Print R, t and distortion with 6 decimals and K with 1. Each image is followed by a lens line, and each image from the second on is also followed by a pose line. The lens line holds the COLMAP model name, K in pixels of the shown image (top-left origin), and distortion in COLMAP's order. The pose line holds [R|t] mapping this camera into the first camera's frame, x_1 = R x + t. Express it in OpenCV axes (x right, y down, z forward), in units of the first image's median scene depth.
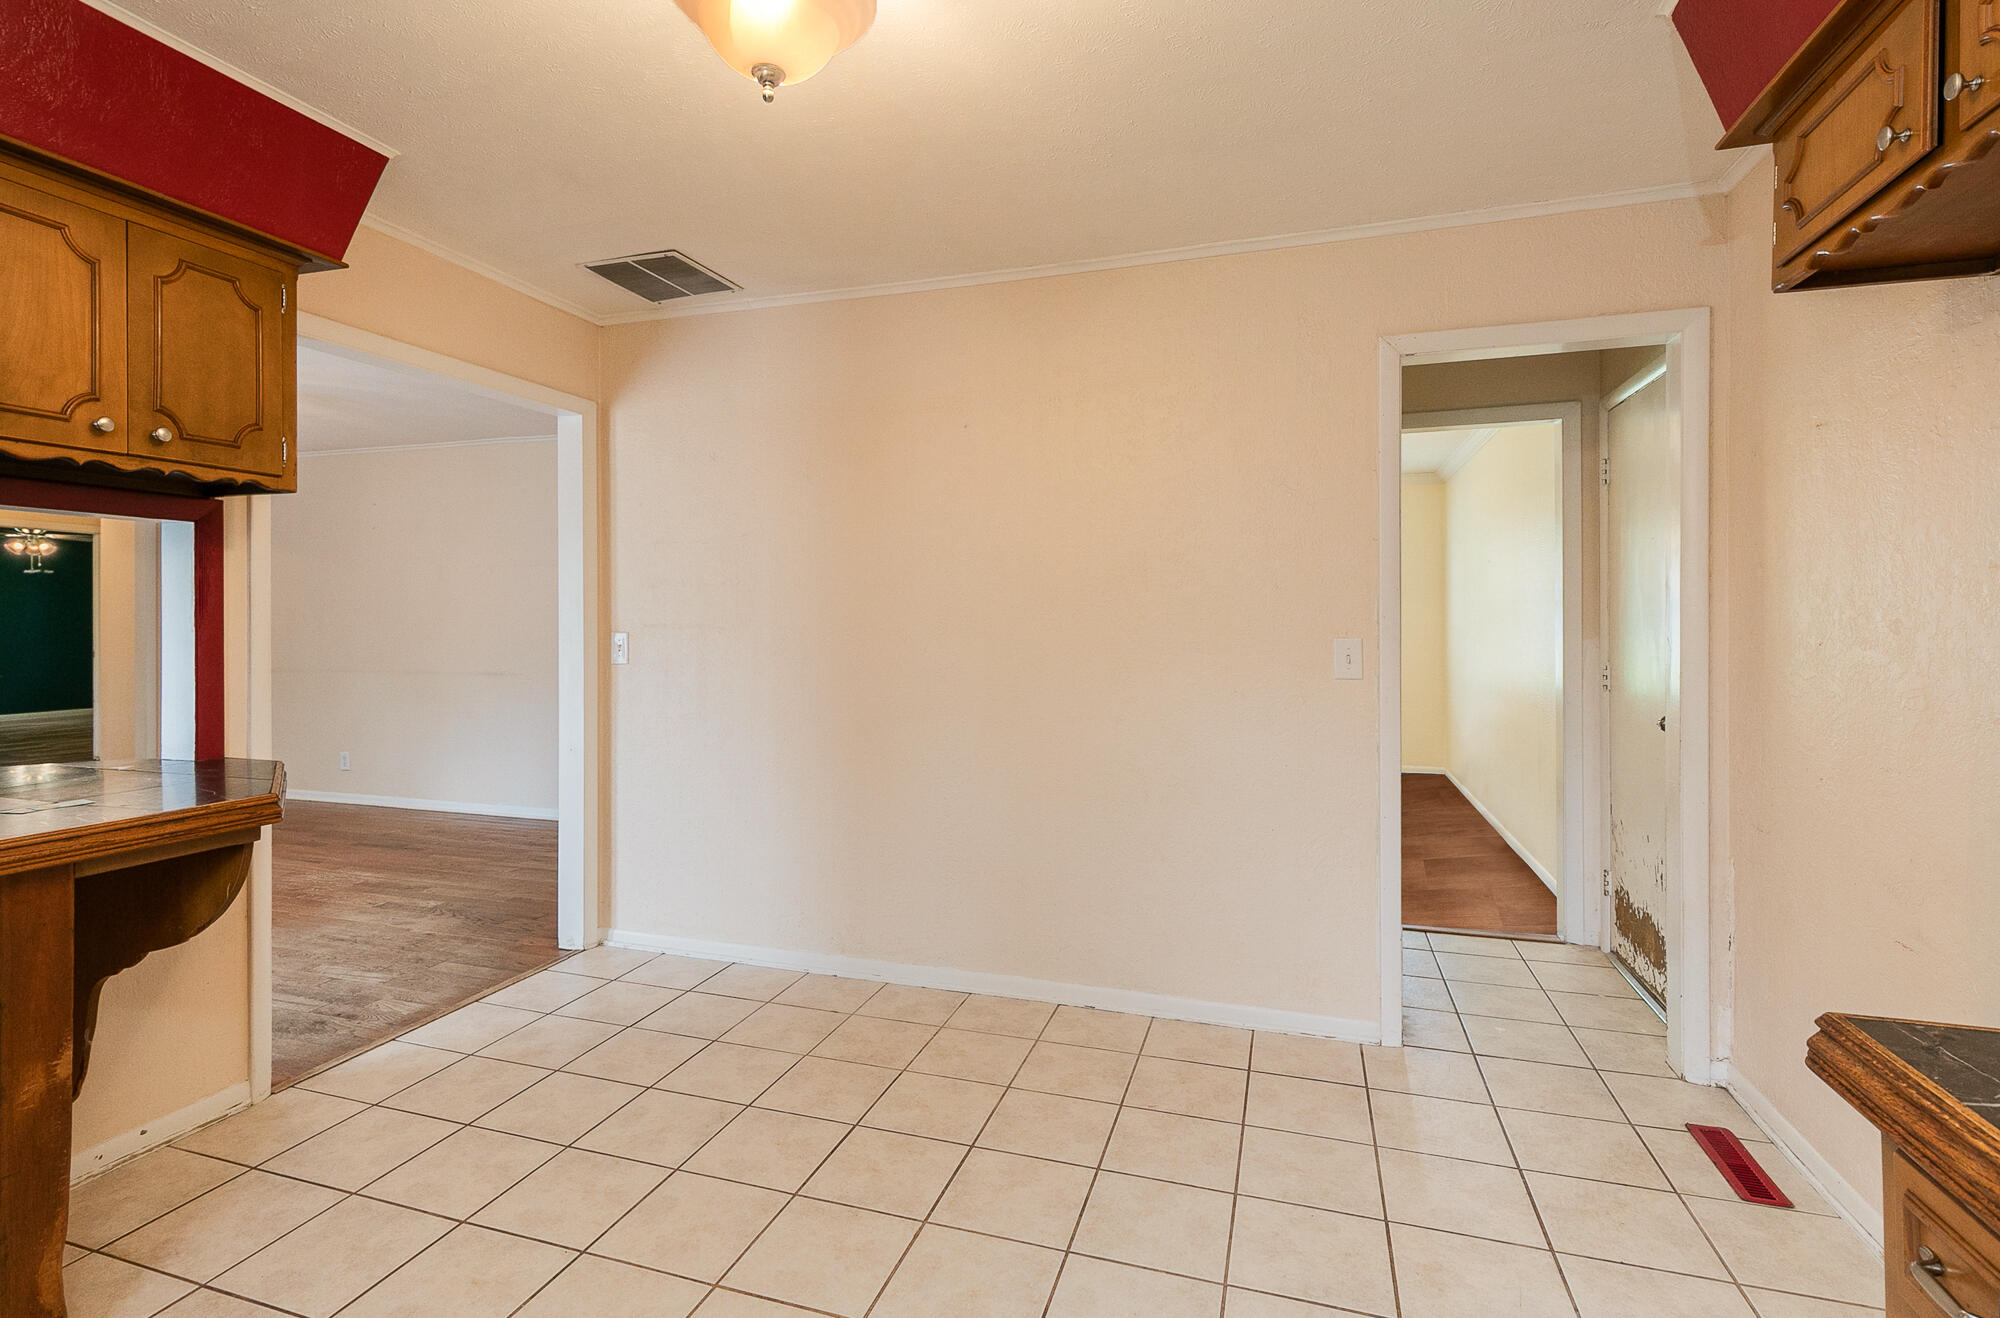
lens RADIAL K [[971.0, 0, 1005.9], [0, 971.0, 613.8], [0, 0, 1]] dist [-0.001505, 0.000037]
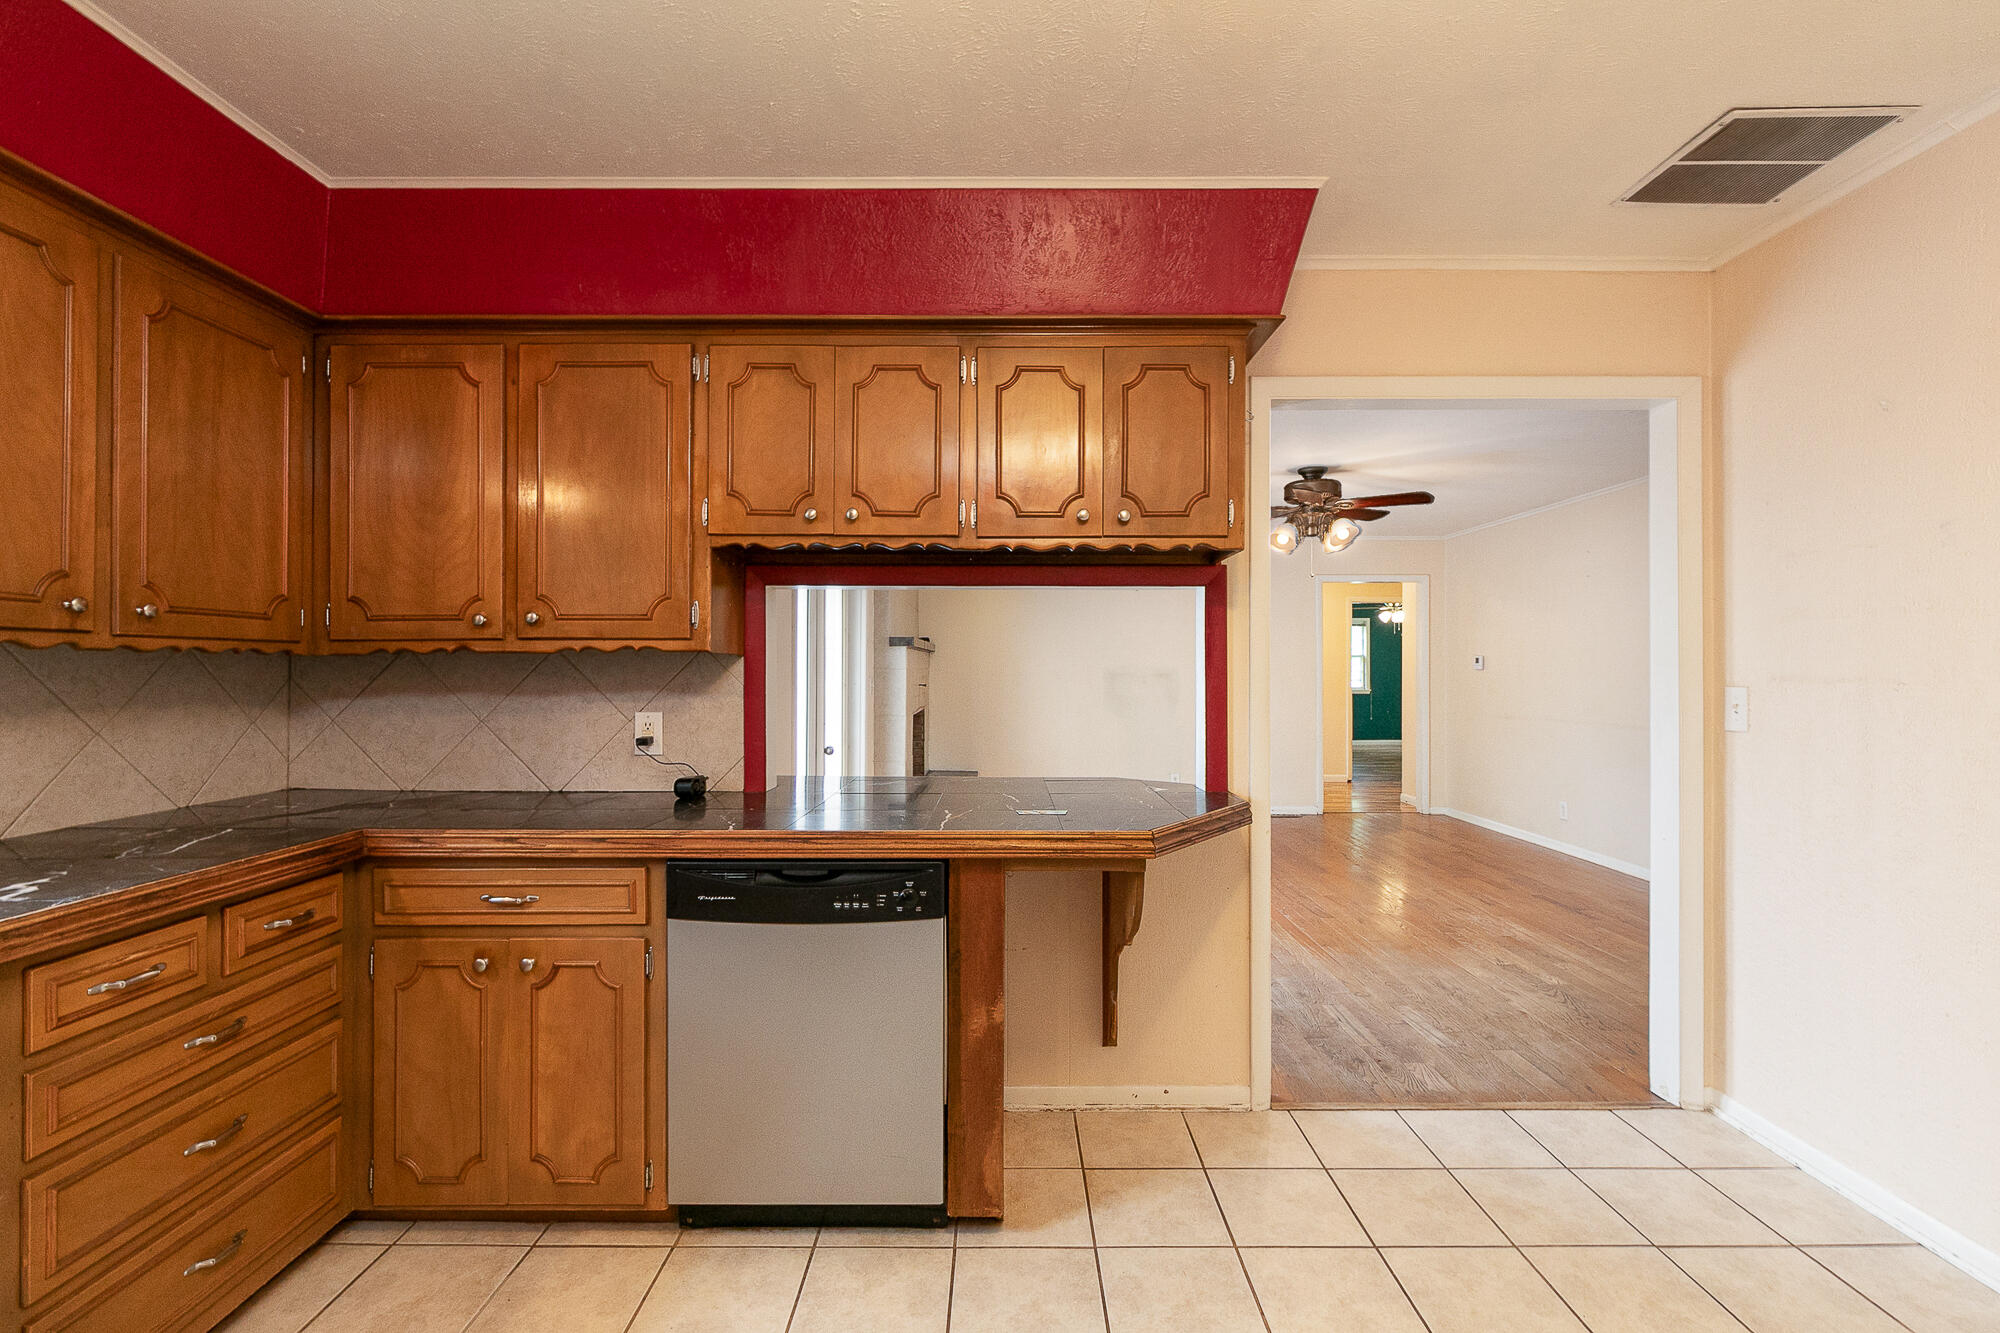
lens RADIAL K [[905.3, 0, 996.0], [0, 905.3, 667.2], [0, 0, 1]] dist [0.002524, -0.002354]
pose [[0.289782, -0.004759, -0.957081, 0.102702], [0.007033, 0.999971, -0.002843, 0.003272], [0.957067, -0.005908, 0.289807, 0.348655]]
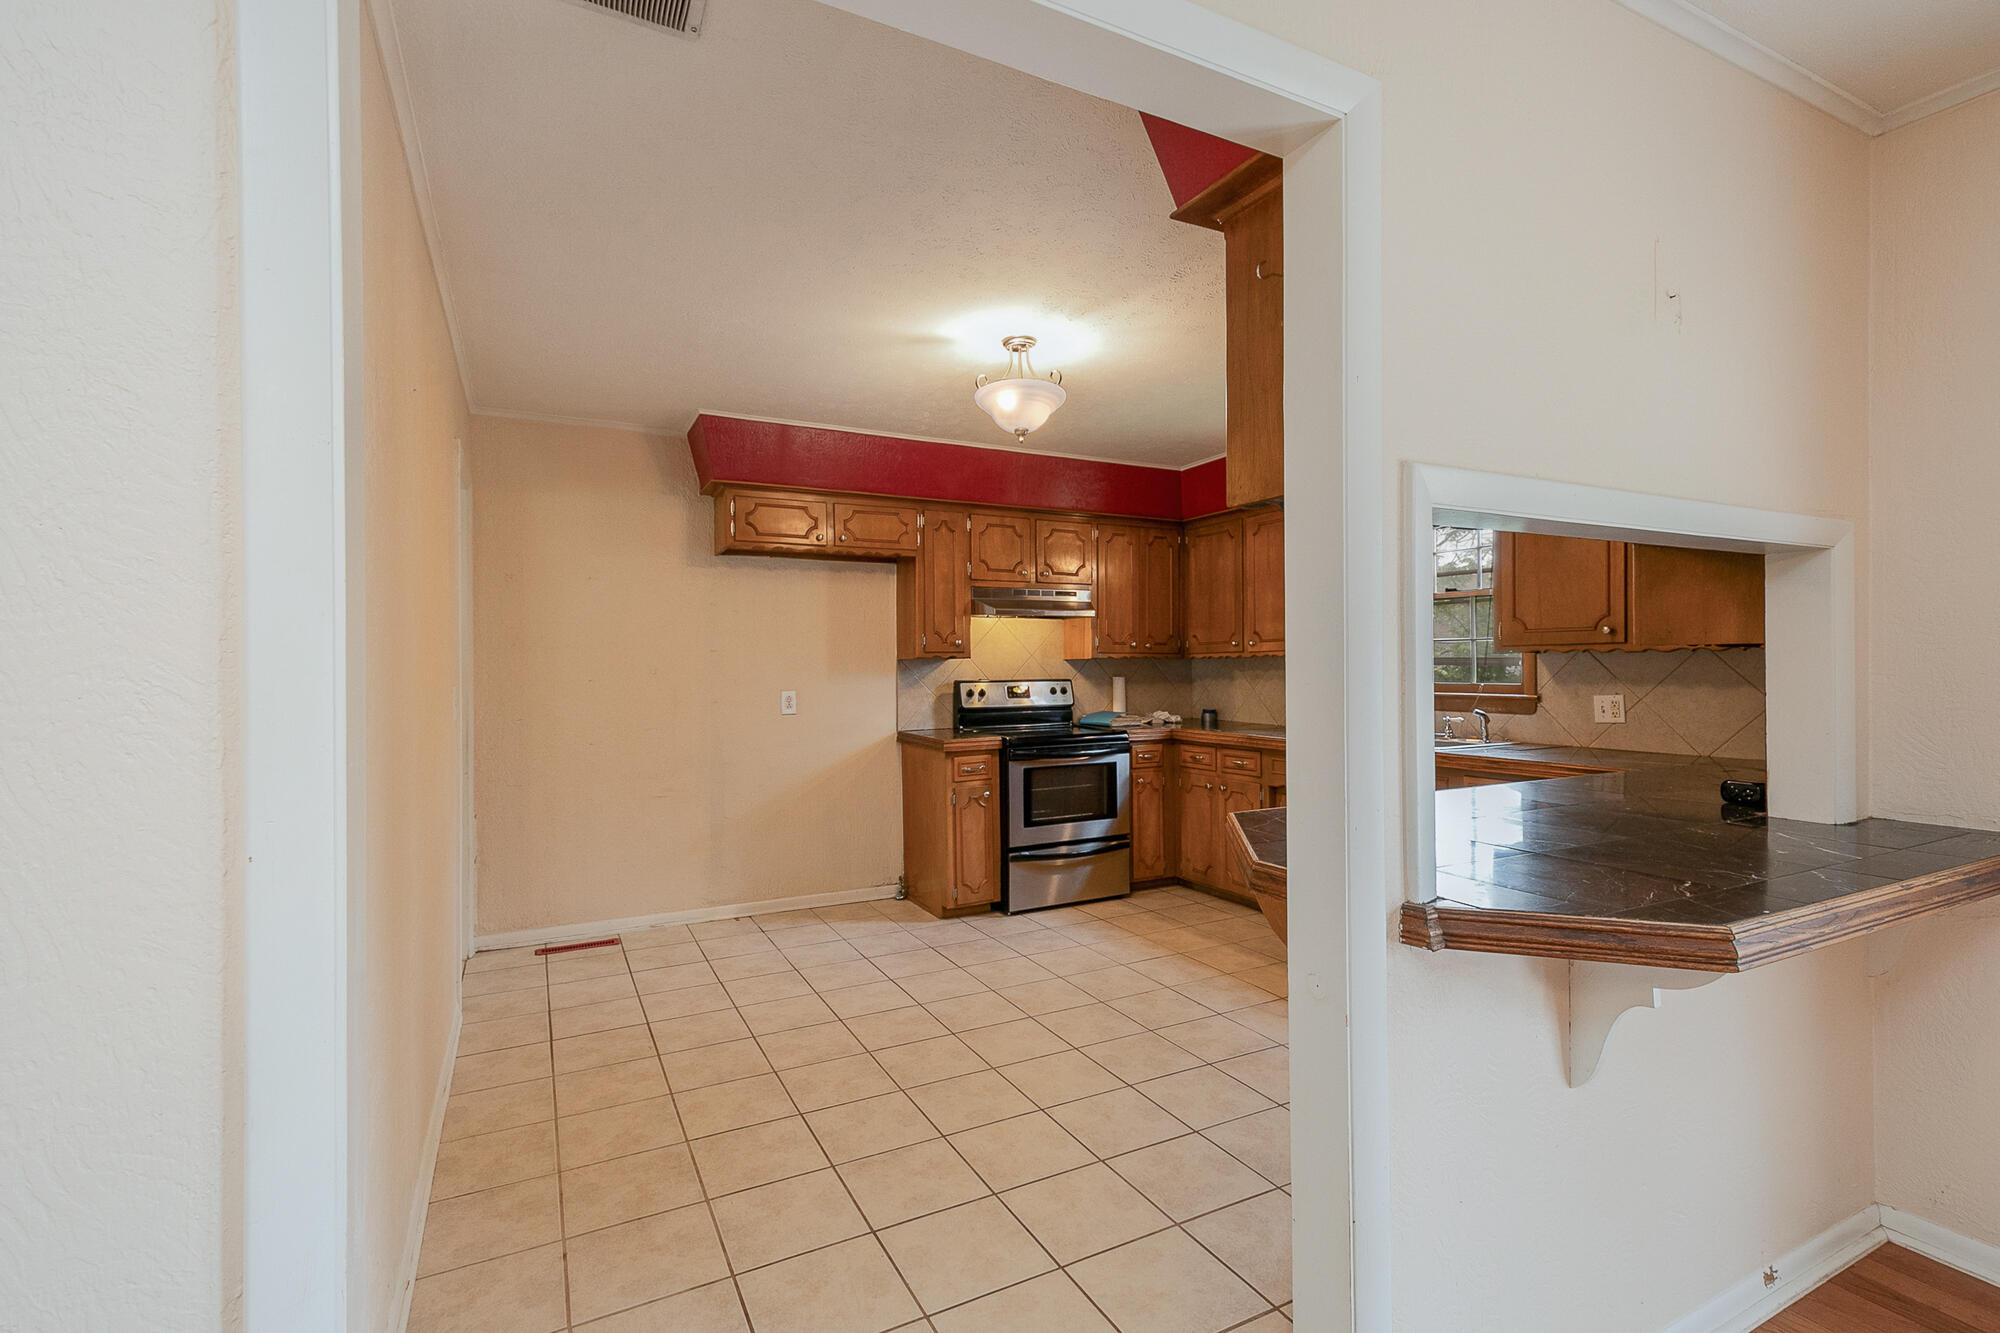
lens RADIAL K [[934.5, 0, 992.6], [0, 934.5, 667.2], [0, 0, 1]] dist [-0.000053, 0.000954]
pose [[-0.700497, 0.002340, 0.713652, -0.871831], [0.000239, 0.999995, -0.003045, 0.008137], [-0.713656, -0.001962, -0.700494, 1.284556]]
